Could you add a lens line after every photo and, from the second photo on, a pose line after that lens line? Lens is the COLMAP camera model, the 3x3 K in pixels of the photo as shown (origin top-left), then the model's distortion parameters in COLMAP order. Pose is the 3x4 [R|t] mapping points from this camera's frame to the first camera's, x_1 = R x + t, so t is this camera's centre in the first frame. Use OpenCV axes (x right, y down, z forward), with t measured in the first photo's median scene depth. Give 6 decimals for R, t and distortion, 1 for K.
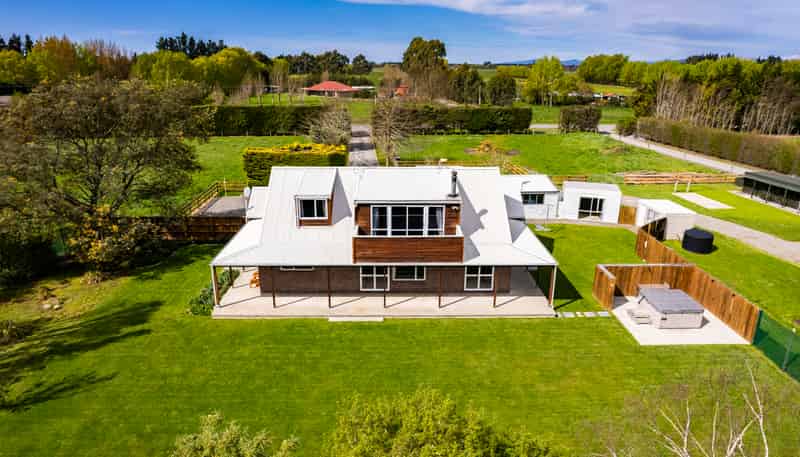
lens RADIAL K [[512.1, 0, 400.0], [0, 512.1, 228.5], [0, 0, 1]] dist [-0.062063, 0.040094]
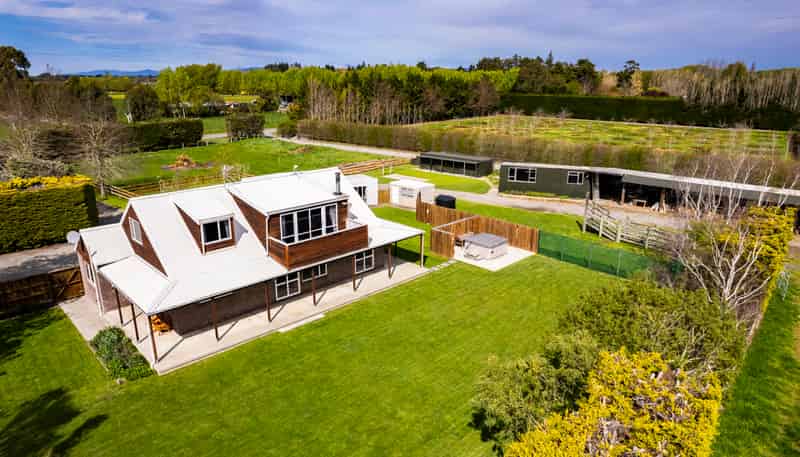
lens RADIAL K [[512.1, 0, 400.0], [0, 512.1, 228.5], [0, 0, 1]] dist [-0.062063, 0.040094]
pose [[0.724320, -0.201028, 0.659506, -0.552483], [0.212013, 0.975143, 0.064391, -0.032610], [-0.656058, 0.093184, 0.748936, 0.067737]]
